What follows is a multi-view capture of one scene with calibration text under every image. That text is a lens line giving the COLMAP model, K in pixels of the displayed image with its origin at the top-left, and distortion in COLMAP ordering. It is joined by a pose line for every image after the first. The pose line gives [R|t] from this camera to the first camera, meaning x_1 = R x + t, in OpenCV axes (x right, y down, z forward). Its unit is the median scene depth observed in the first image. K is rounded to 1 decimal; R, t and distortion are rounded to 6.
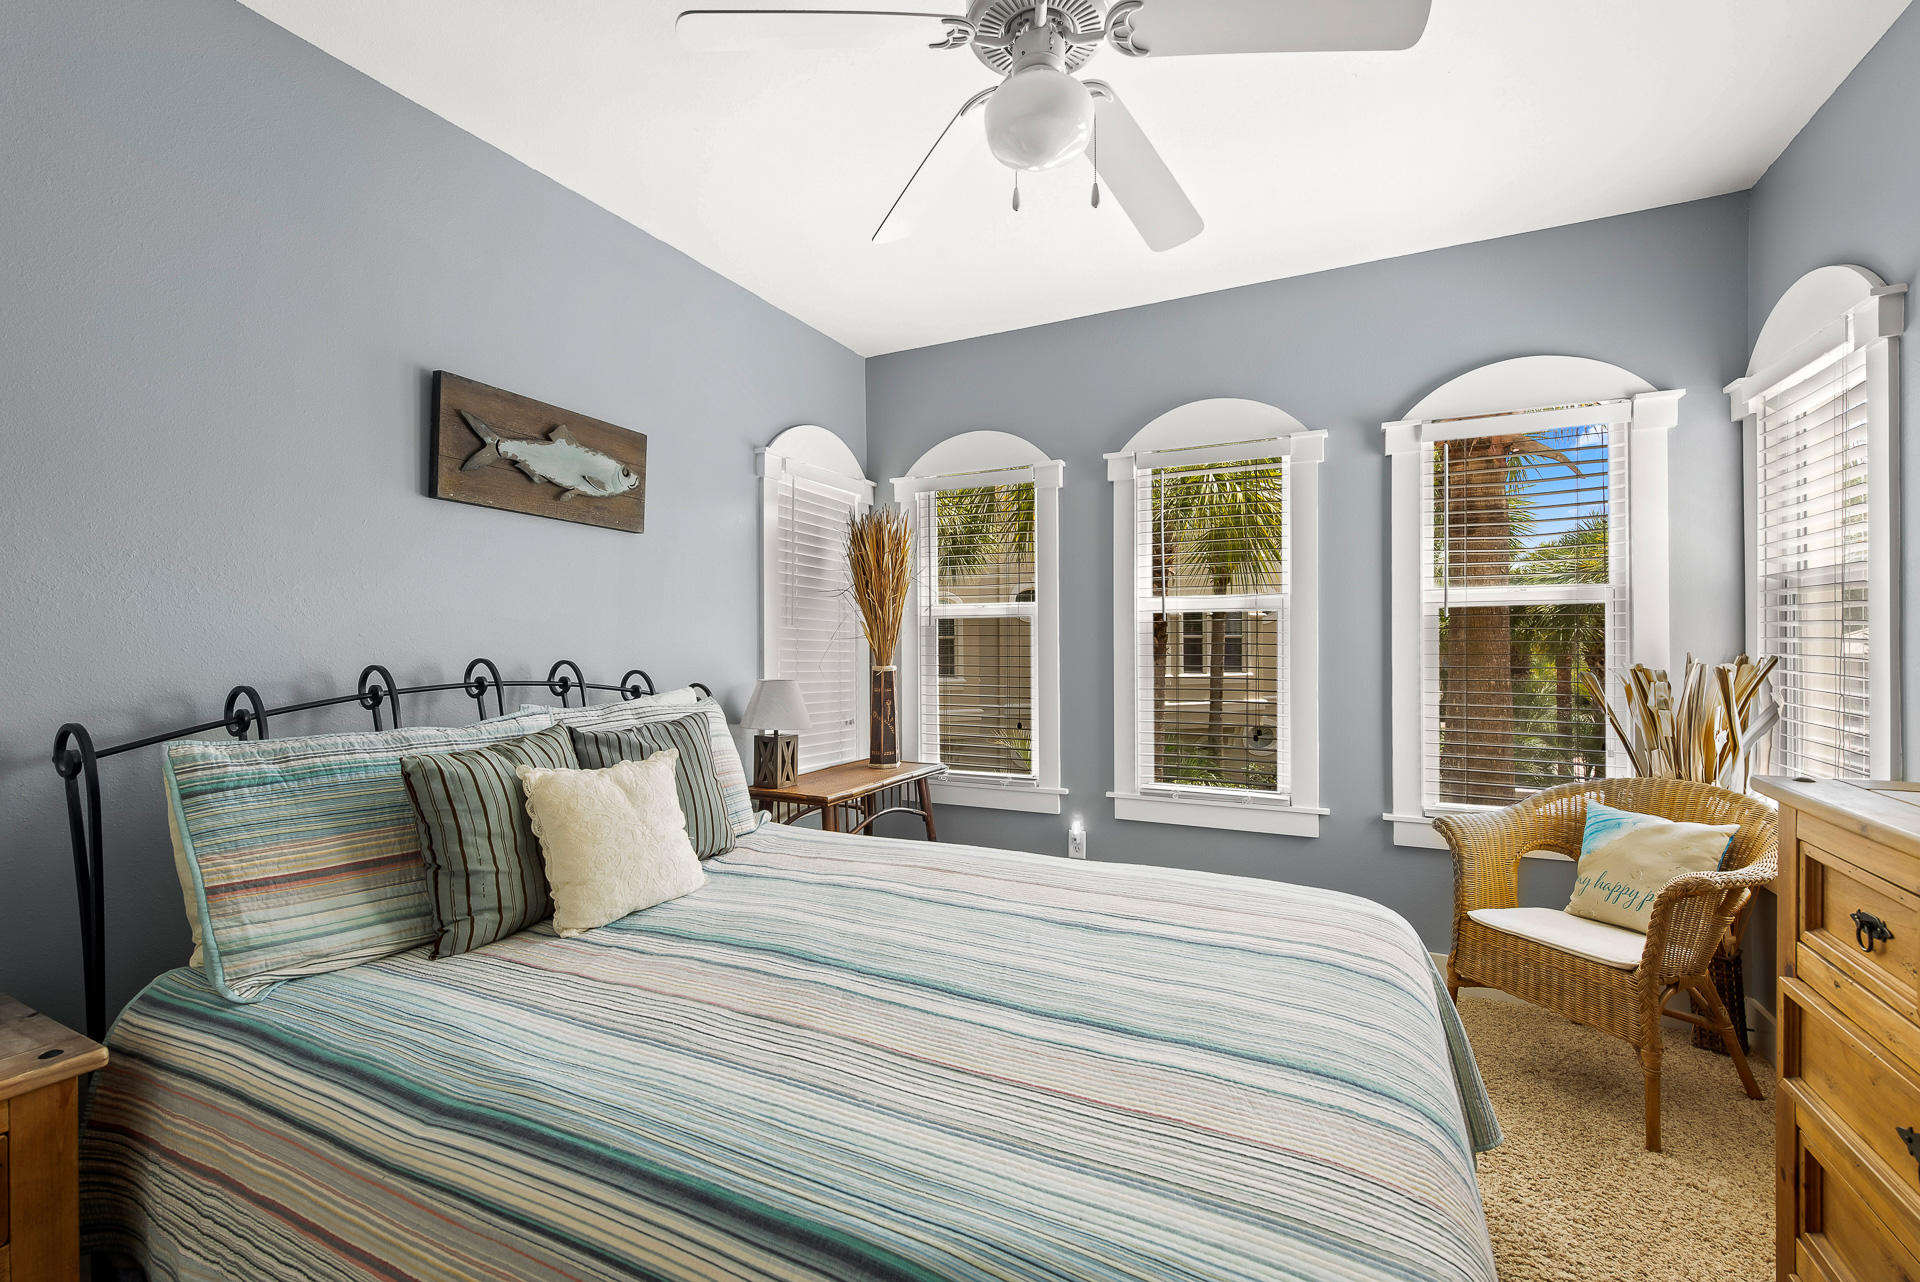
lens RADIAL K [[830.2, 0, 950.6], [0, 830.2, 636.9], [0, 0, 1]] dist [0.017652, -0.000398]
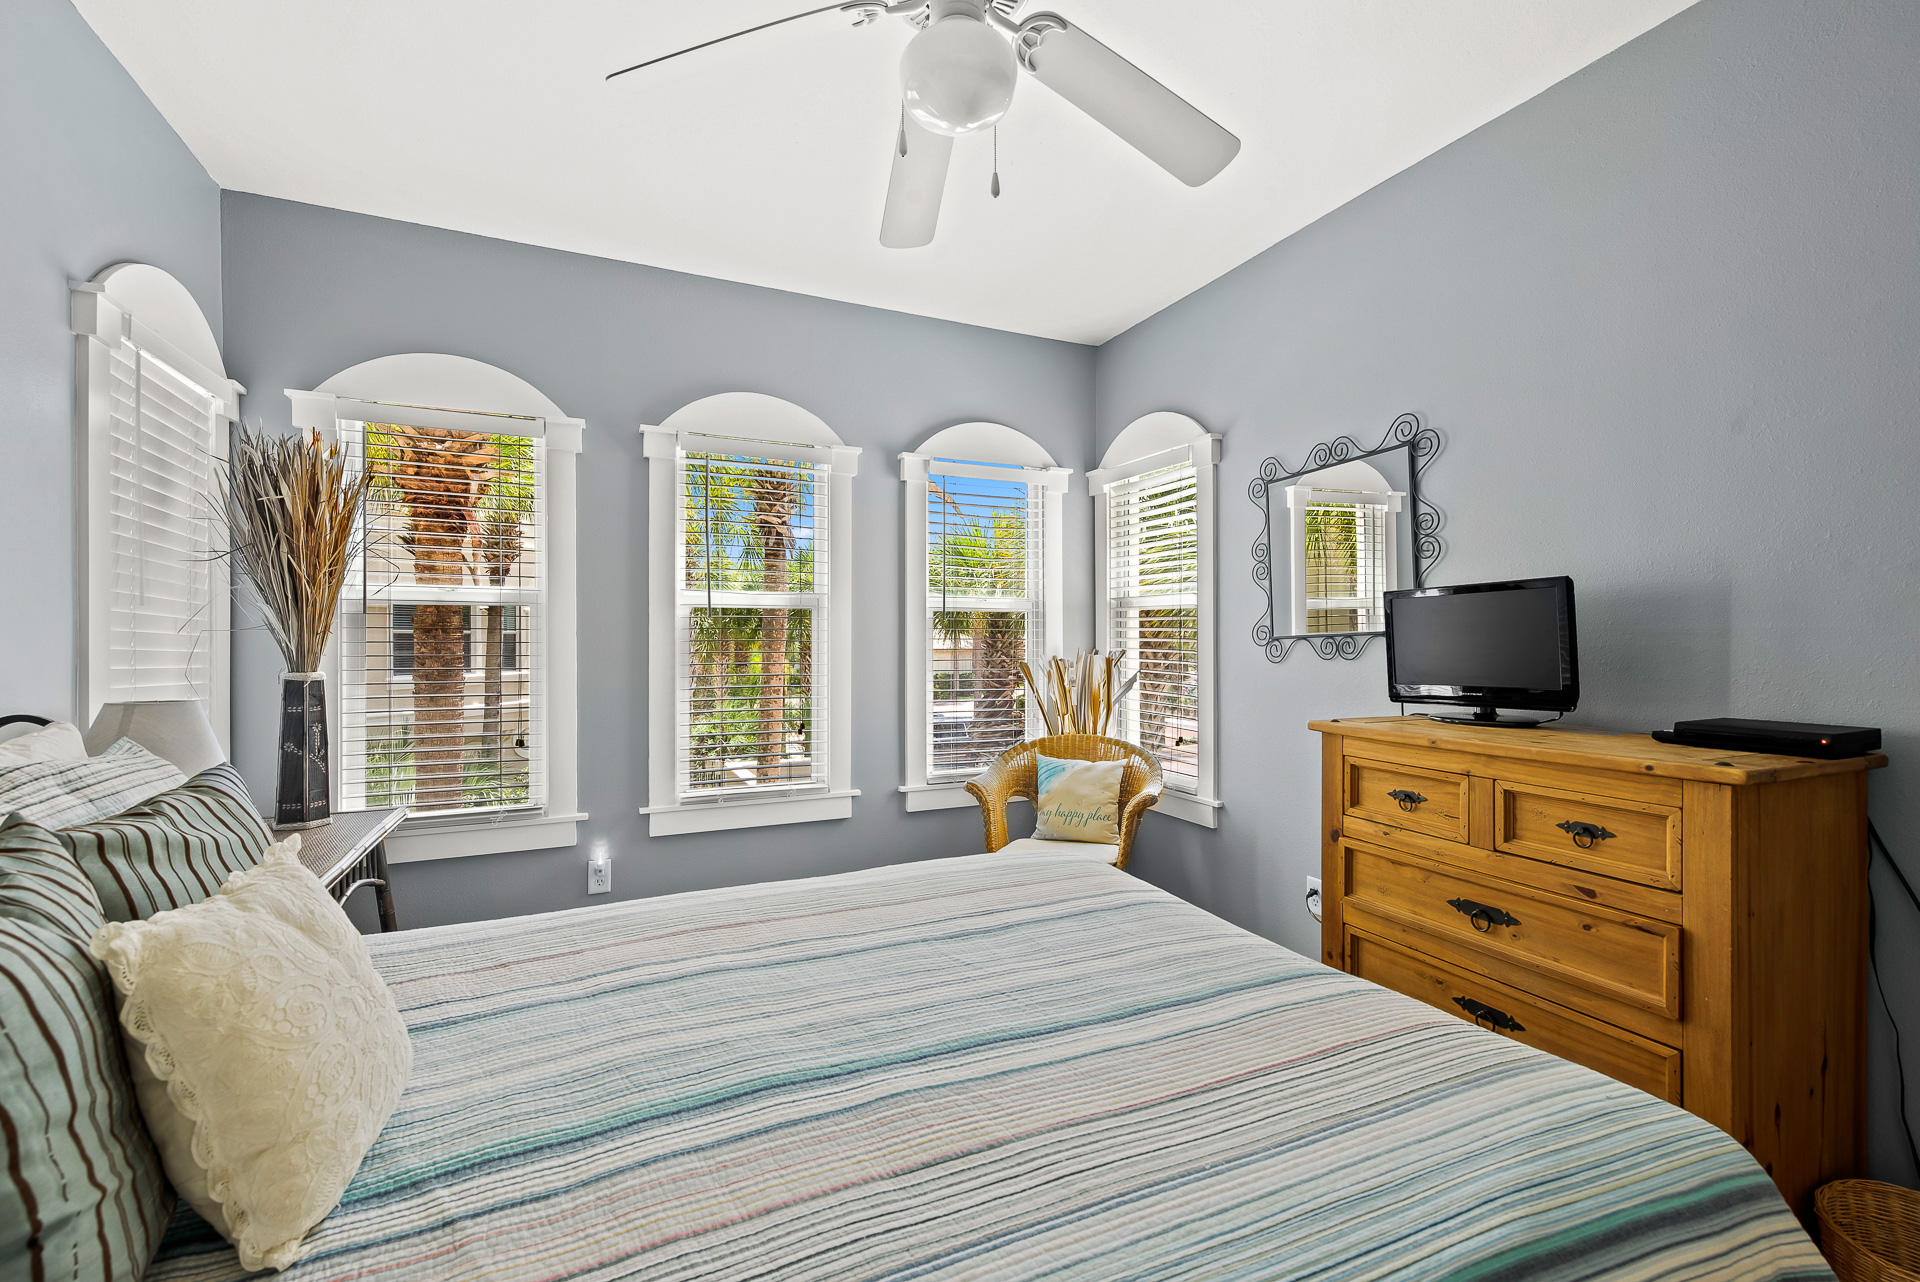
lens RADIAL K [[809.1, 0, 965.2], [0, 809.1, 631.6], [0, 0, 1]] dist [0.011355, -0.001936]
pose [[0.626629, 0.012402, 0.779219, -0.444808], [-0.009584, 0.999920, -0.008208, 0.004943], [-0.779258, -0.002325, 0.626698, 0.321745]]
